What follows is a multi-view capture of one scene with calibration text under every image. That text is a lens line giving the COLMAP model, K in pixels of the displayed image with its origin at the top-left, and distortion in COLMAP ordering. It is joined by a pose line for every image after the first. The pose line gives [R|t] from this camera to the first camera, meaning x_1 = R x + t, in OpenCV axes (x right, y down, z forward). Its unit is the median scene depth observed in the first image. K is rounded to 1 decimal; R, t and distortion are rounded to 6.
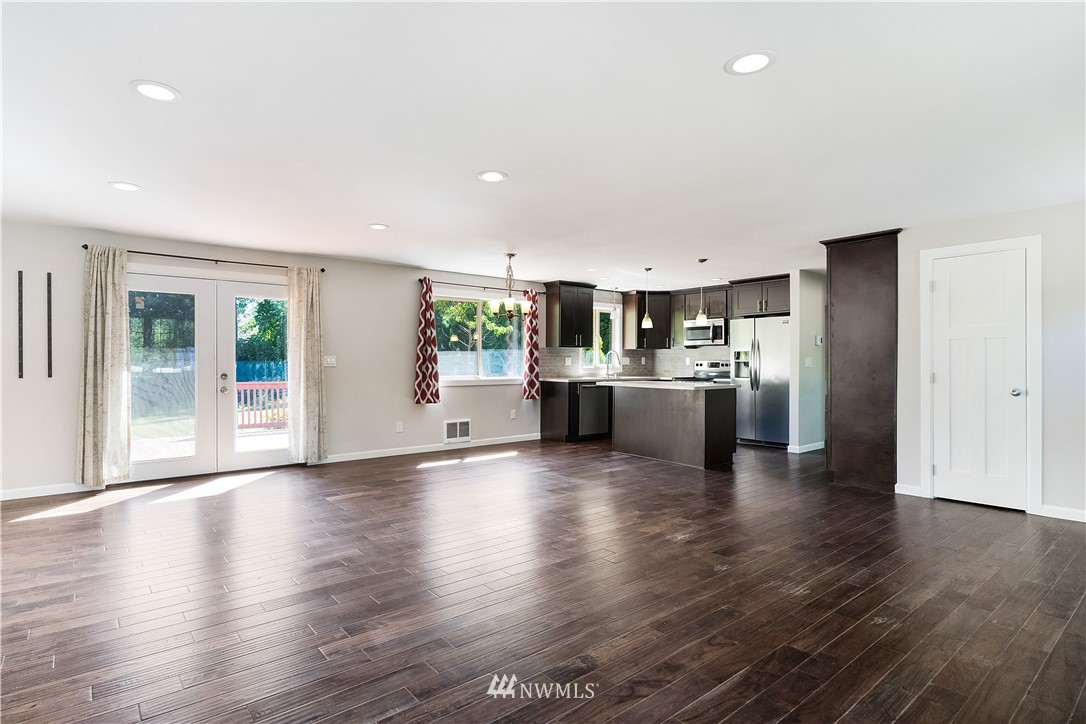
lens RADIAL K [[561.2, 0, 543.0], [0, 561.2, 362.0], [0, 0, 1]] dist [-0.005646, 0.000497]
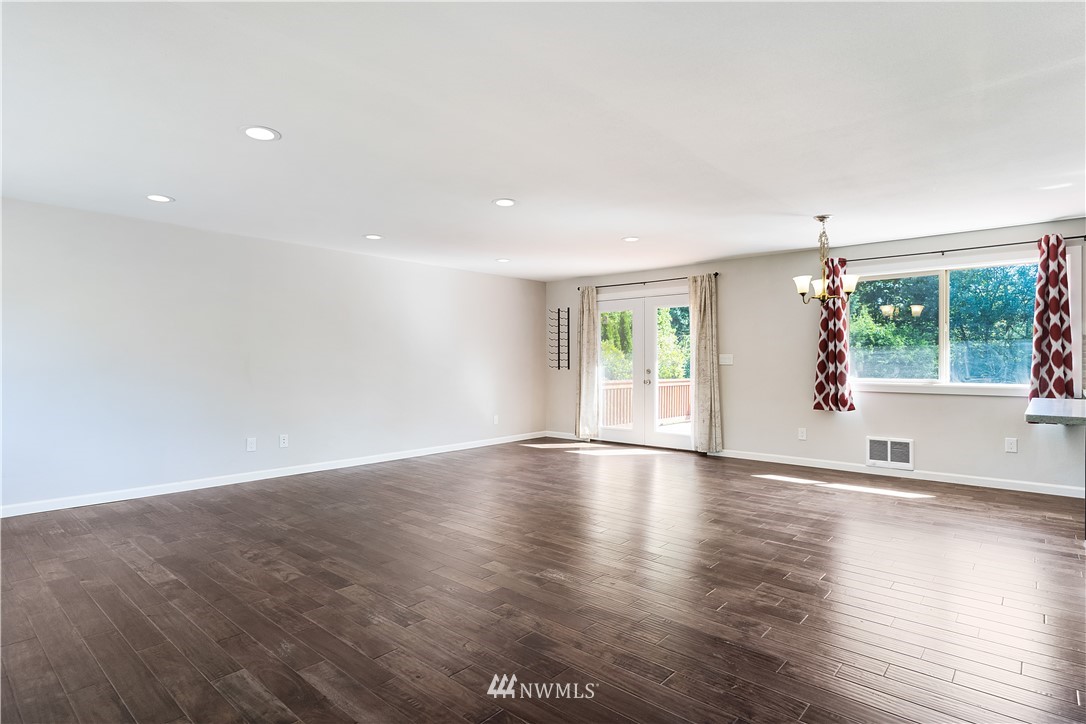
lens RADIAL K [[568.1, 0, 543.0], [0, 568.1, 362.0], [0, 0, 1]] dist [-0.006198, 0.001443]
pose [[0.154917, 0.000723, -0.987927, 0.481824], [-0.002373, 0.999997, 0.000360, 0.002832], [0.987925, 0.002288, 0.154918, 0.394067]]
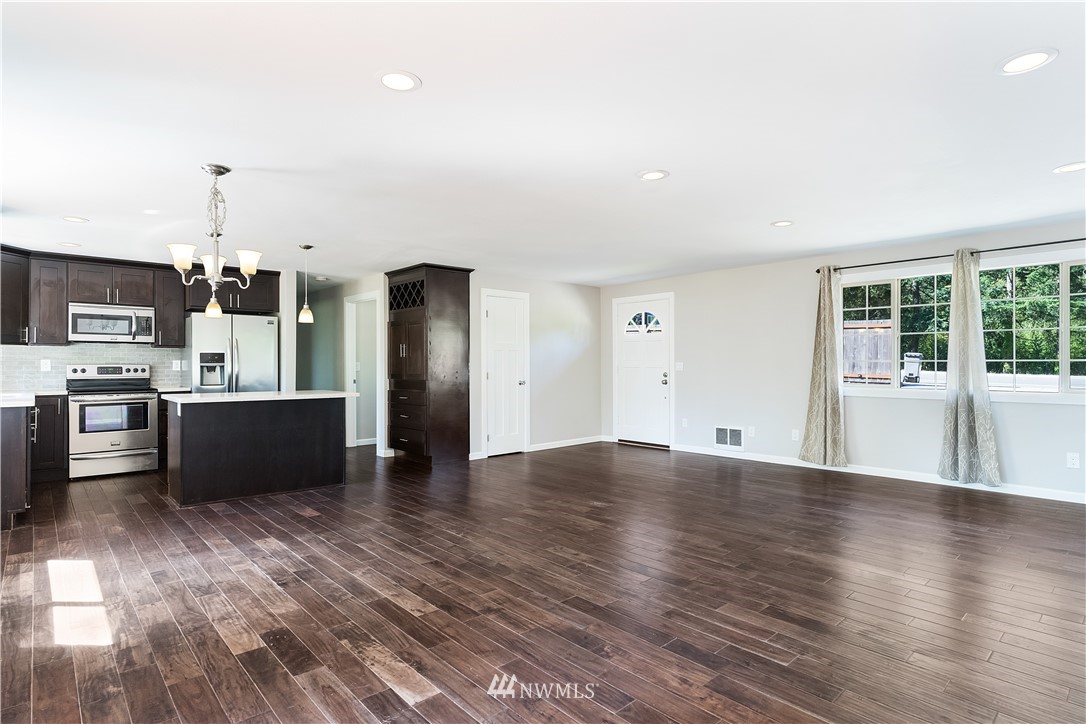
lens RADIAL K [[561.2, 0, 543.0], [0, 561.2, 362.0], [0, 0, 1]] dist [-0.005646, 0.000497]
pose [[-0.041196, 0.003972, 0.999143, -0.466627], [0.003119, 0.999988, -0.003847, -0.001199], [-0.999146, 0.002958, -0.041208, 0.542473]]
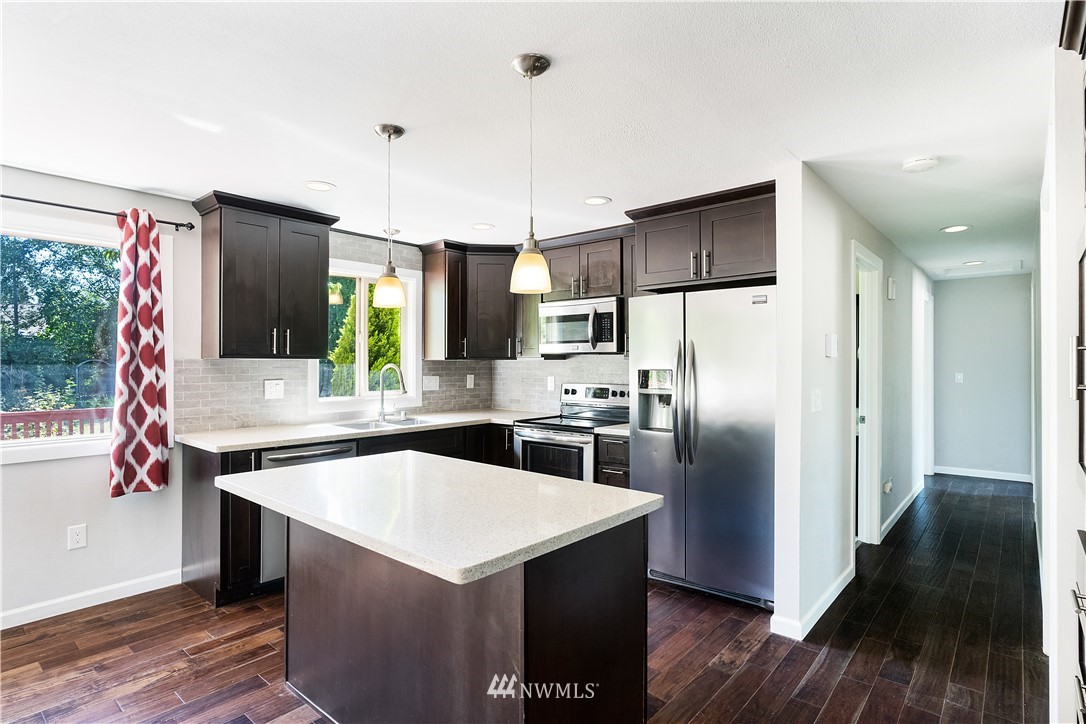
lens RADIAL K [[561.2, 0, 543.0], [0, 561.2, 362.0], [0, 0, 1]] dist [-0.005646, 0.000497]
pose [[0.986206, 0.000188, 0.165524, 0.194167], [0.000143, 0.999998, -0.001992, -0.023687], [-0.165524, 0.001989, 0.986204, 0.575877]]
